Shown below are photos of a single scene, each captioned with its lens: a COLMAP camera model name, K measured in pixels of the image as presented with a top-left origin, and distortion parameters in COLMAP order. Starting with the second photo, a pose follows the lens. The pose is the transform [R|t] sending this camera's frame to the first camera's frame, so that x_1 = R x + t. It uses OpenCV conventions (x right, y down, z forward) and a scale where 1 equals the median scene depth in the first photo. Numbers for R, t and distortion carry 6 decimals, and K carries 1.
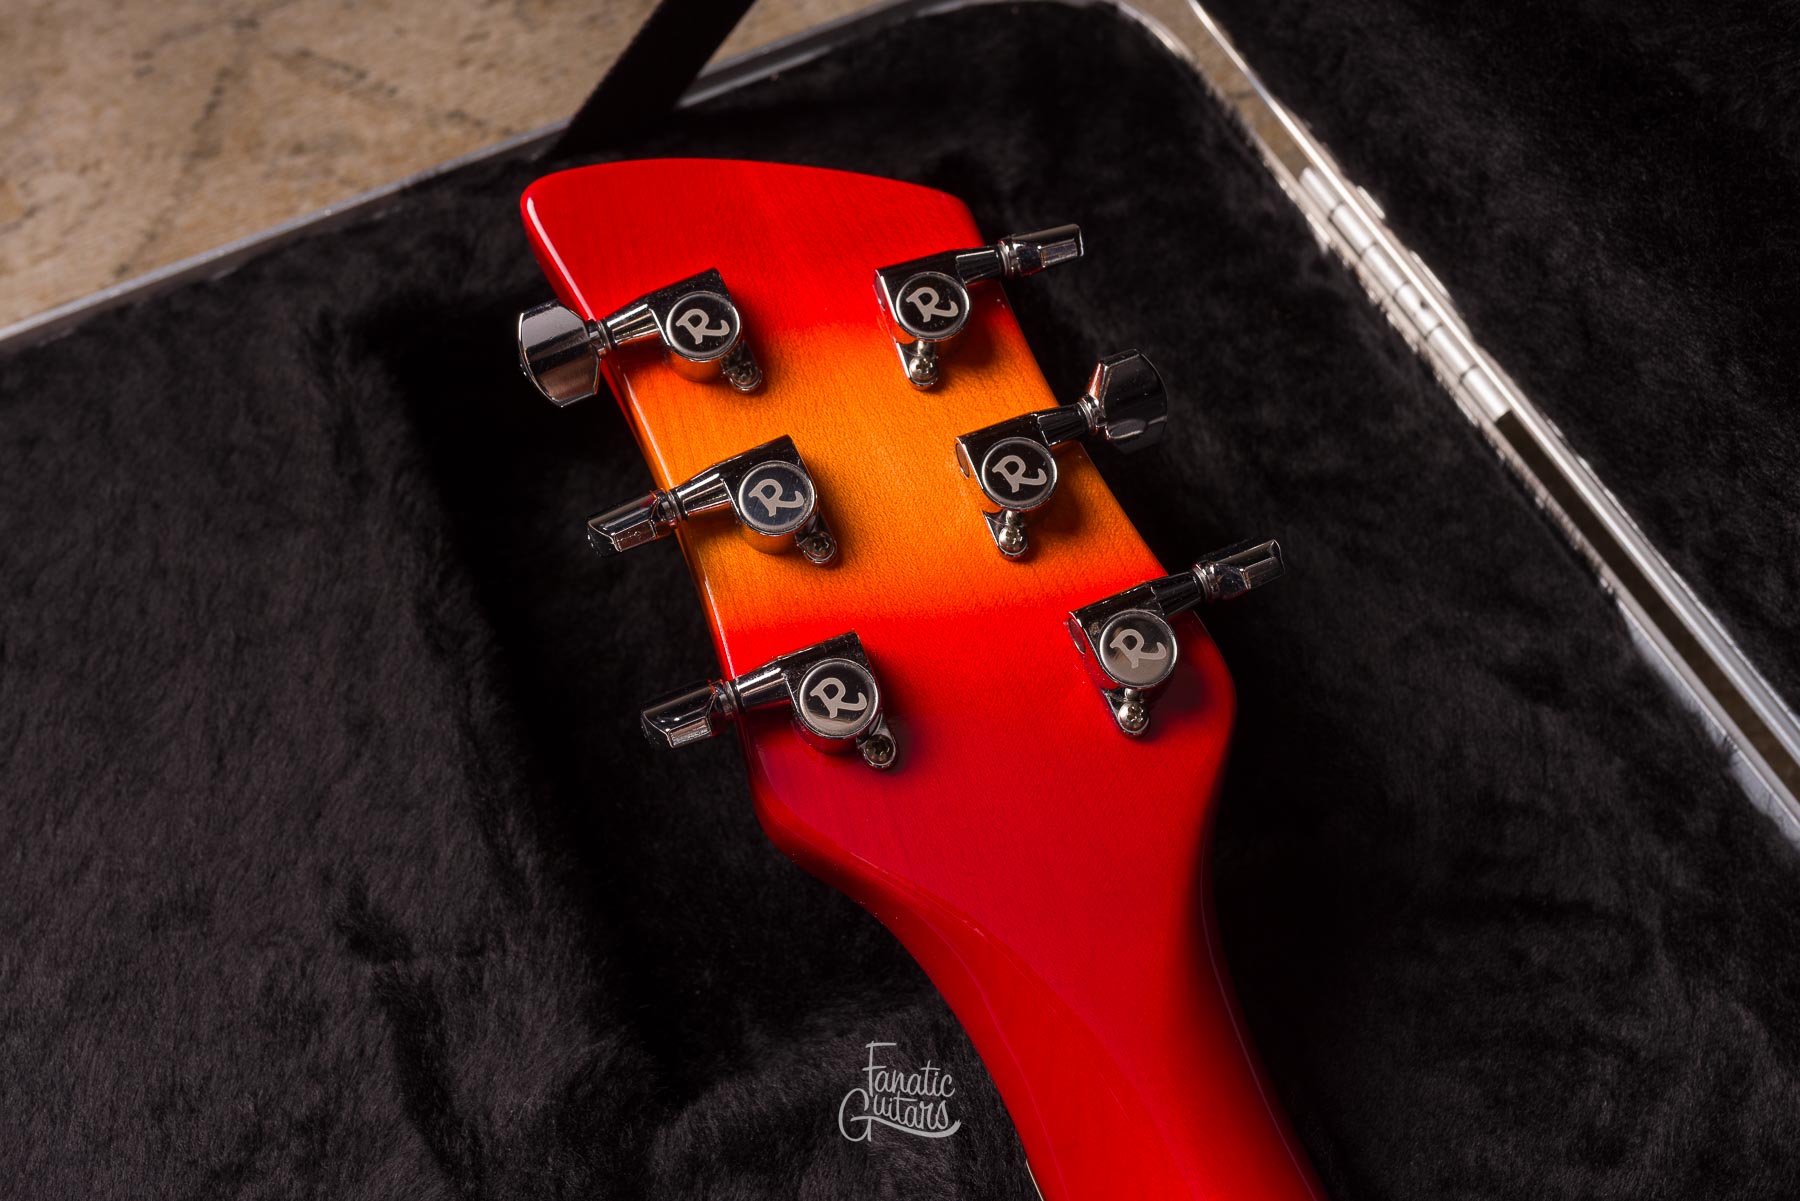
lens RADIAL K [[2203.1, 0, 901.4], [0, 2203.1, 461.7], [0, 0, 1]] dist [0.008737, -0.005941]
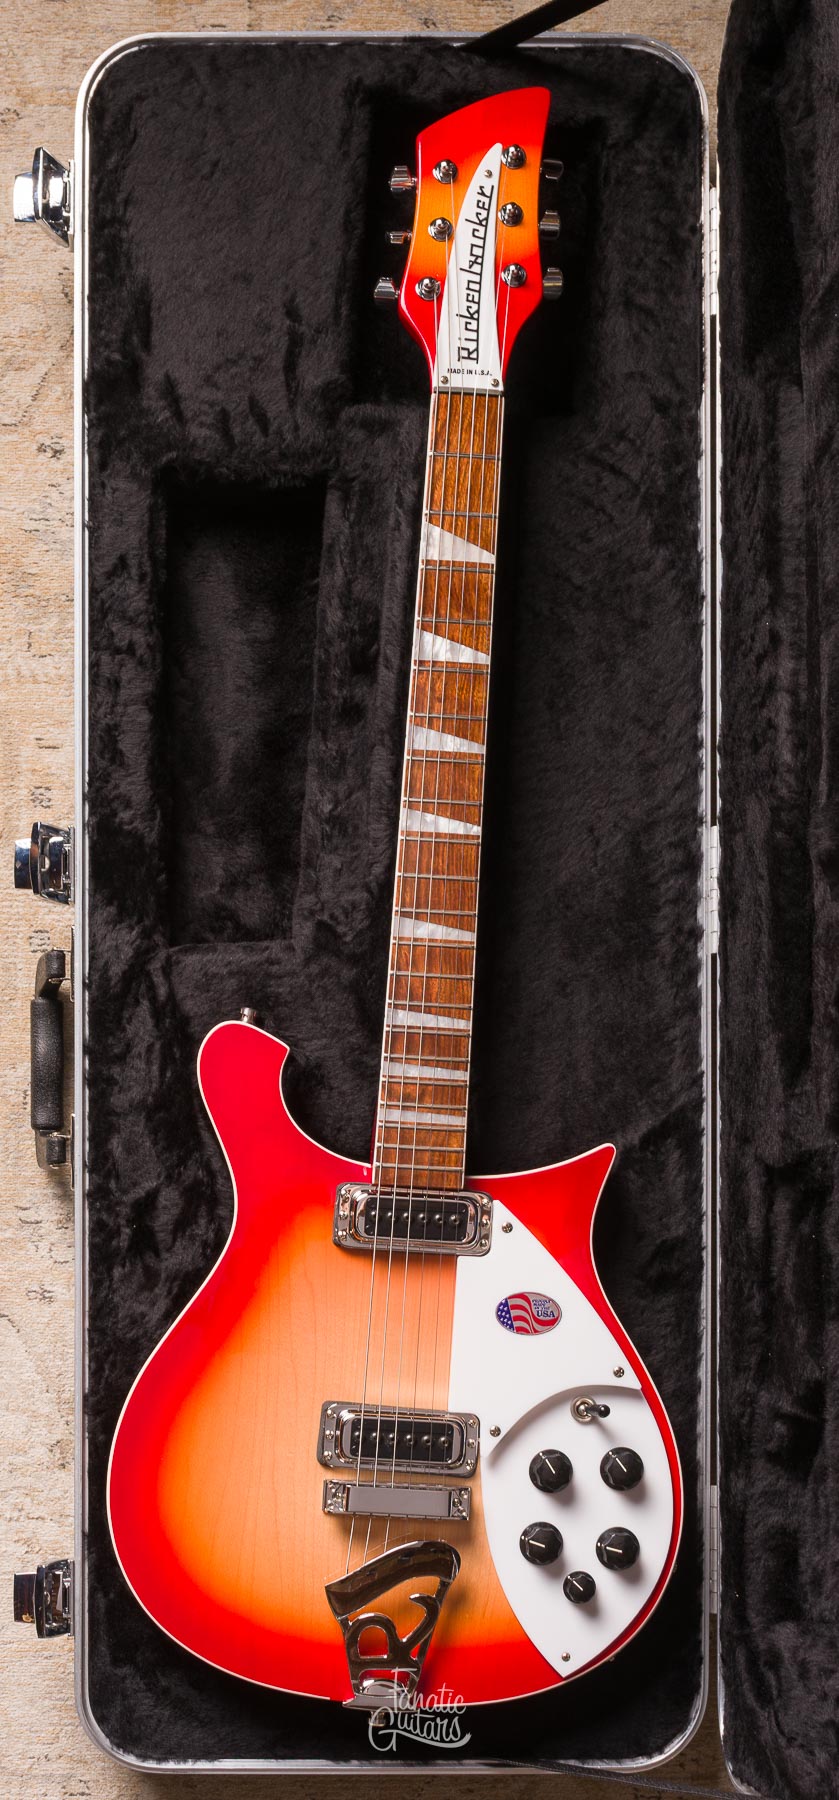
lens RADIAL K [[2461.5, 0, 242.3], [0, 2461.5, 1313.3], [0, 0, 1]] dist [0.002115, -0.005627]
pose [[0.887683, 0.460454, 0.000580, 0.336984], [-0.387806, 0.746948, 0.540070, -0.556578], [0.248244, -0.479636, 0.841620, -2.519486]]
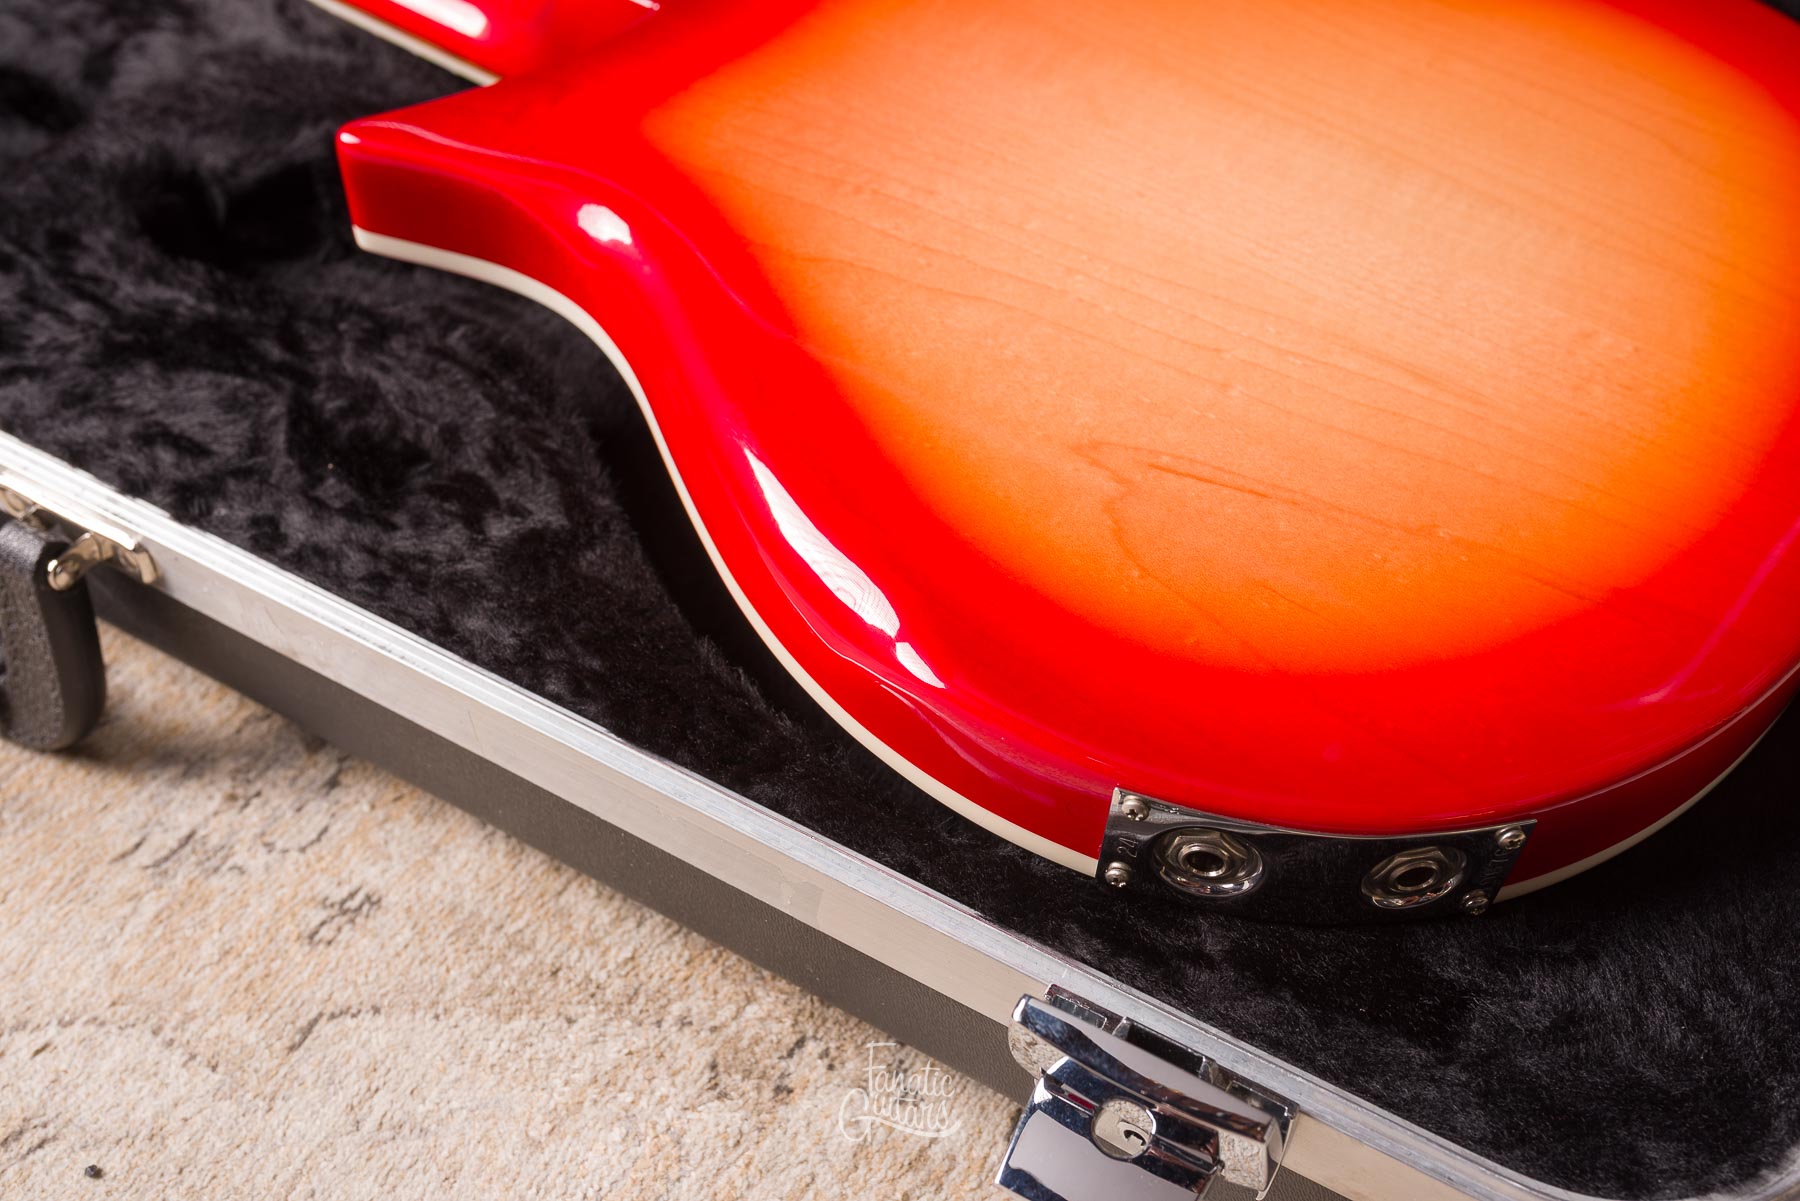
lens RADIAL K [[1791.0, 0, 898.7], [0, 1791.0, 602.1], [0, 0, 1]] dist [0.002960, 0.004173]
pose [[0.848153, -0.375673, 0.373507, 0.039504], [0.441915, 0.890560, -0.107768, 1.461768], [-0.292145, 0.256462, 0.921346, -0.627647]]
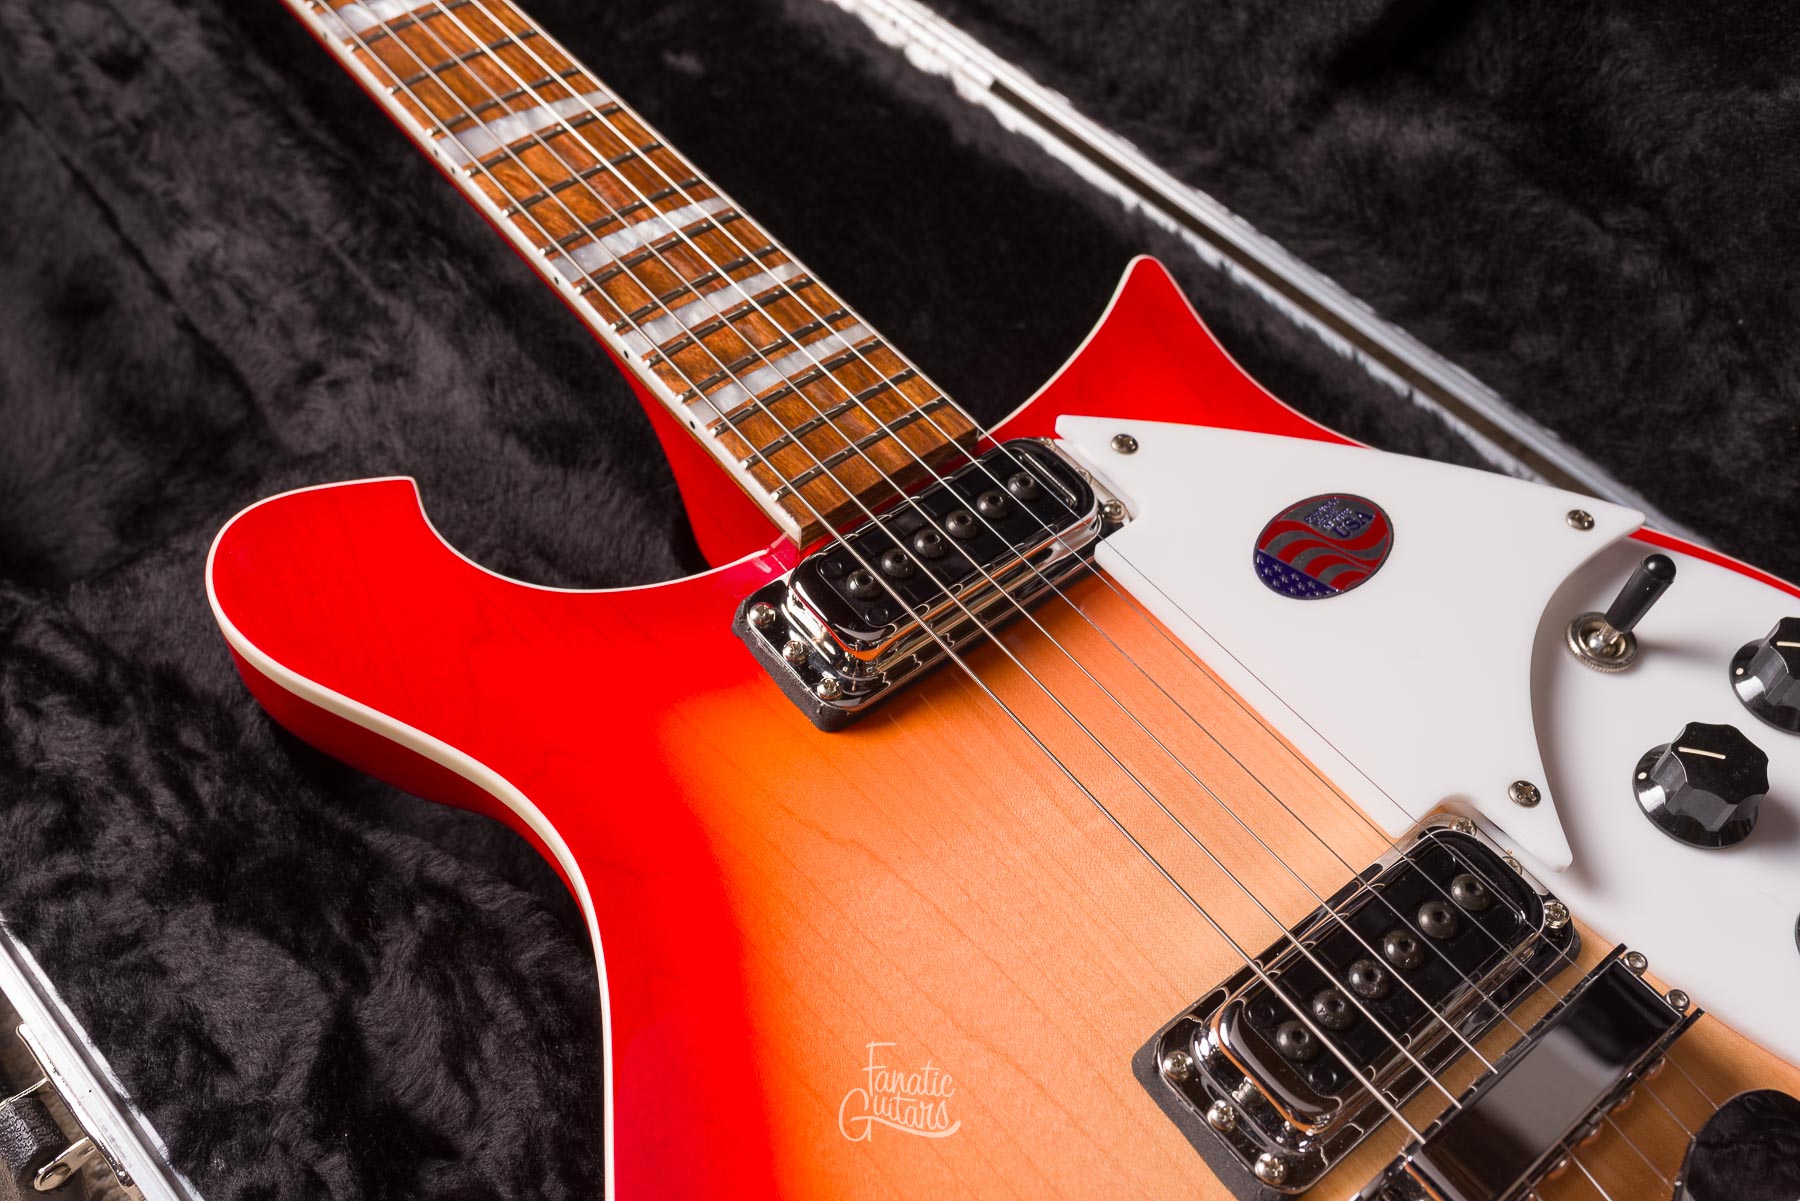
lens RADIAL K [[1791.0, 0, 898.7], [0, 1791.0, 602.1], [0, 0, 1]] dist [0.002960, 0.004173]
pose [[0.960815, -0.177649, 0.212779, 0.267386], [0.191920, 0.980224, -0.048238, 1.033380], [-0.200002, 0.087184, 0.975909, -0.598871]]
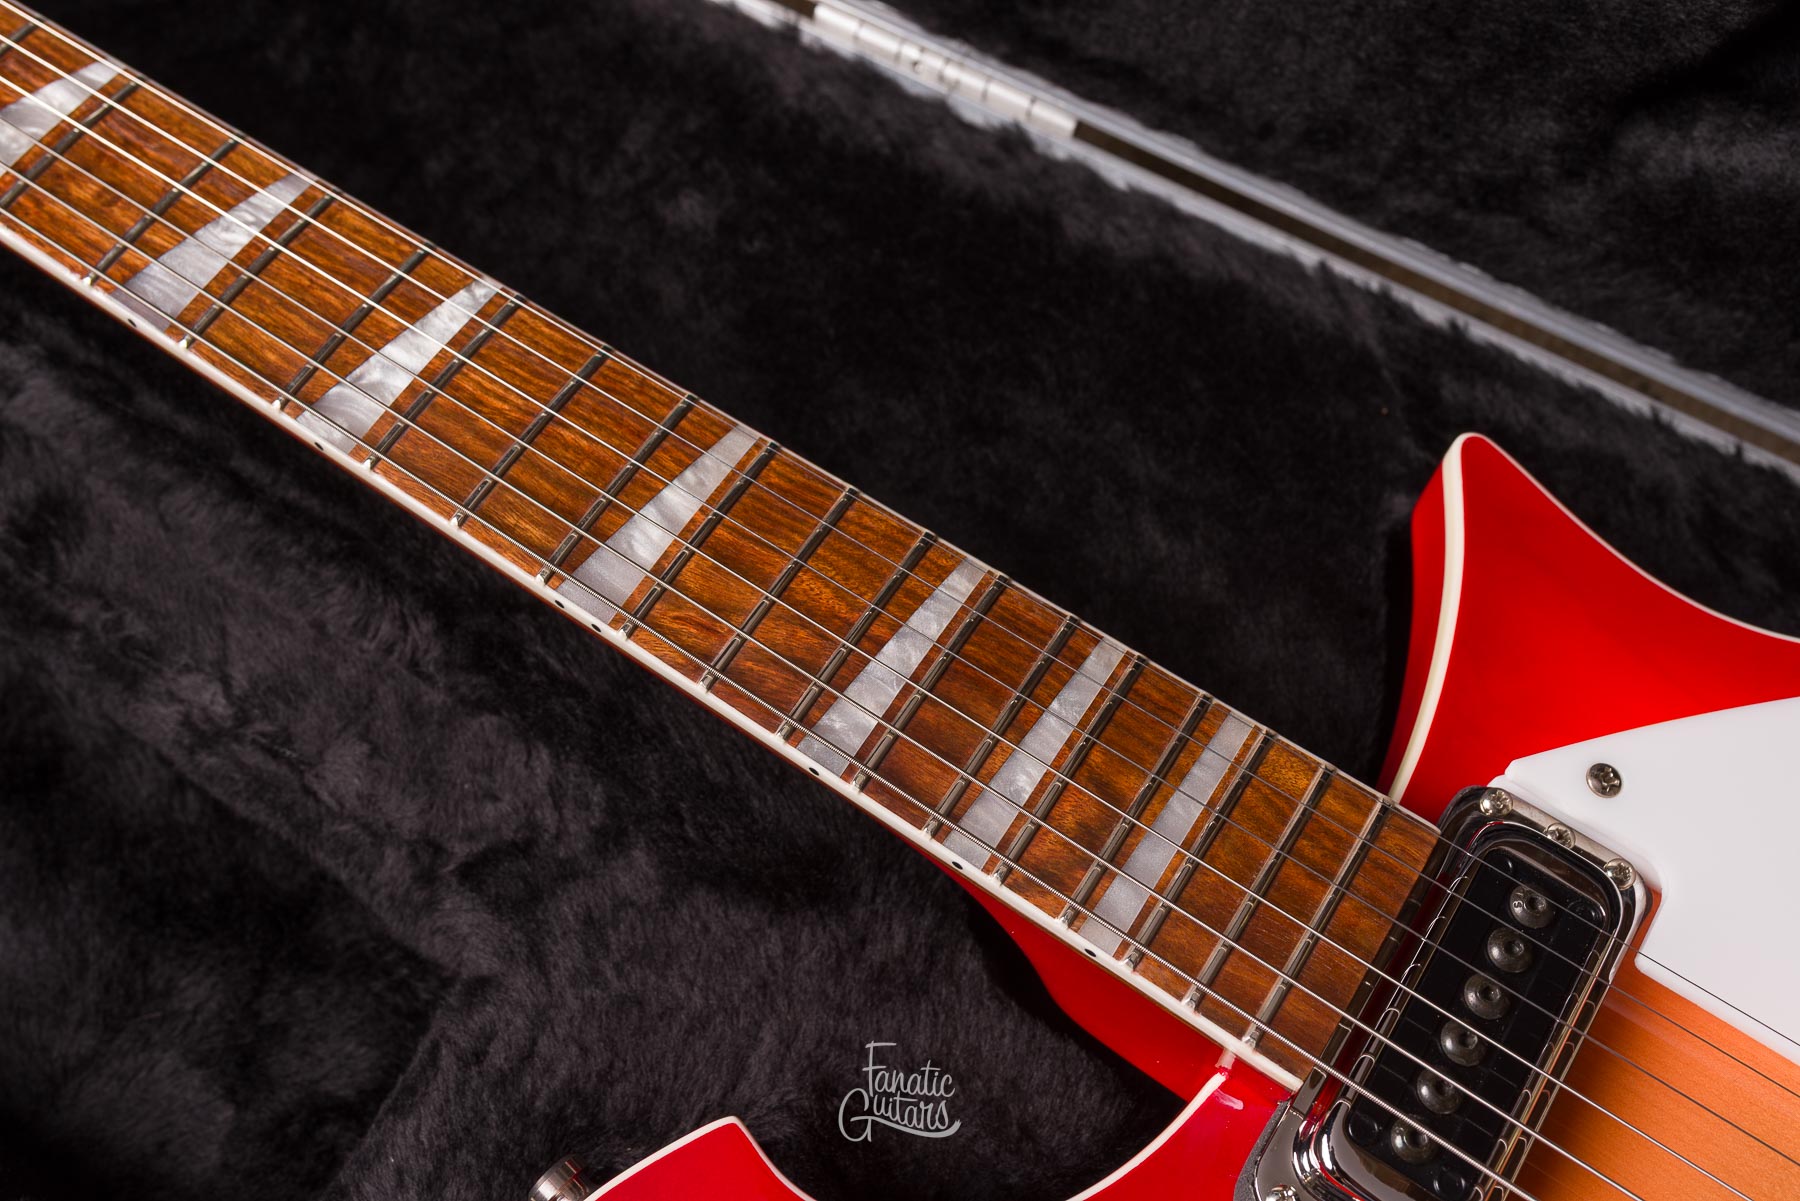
lens RADIAL K [[1807.0, 0, 902.6], [0, 1807.0, 600.9], [0, 0, 1]] dist [-0.001042, 0.008975]
pose [[0.840153, -0.479375, 0.253659, 0.209074], [0.443412, 0.876445, 0.187699, 0.612532], [-0.312296, -0.045221, 0.948908, -0.318898]]
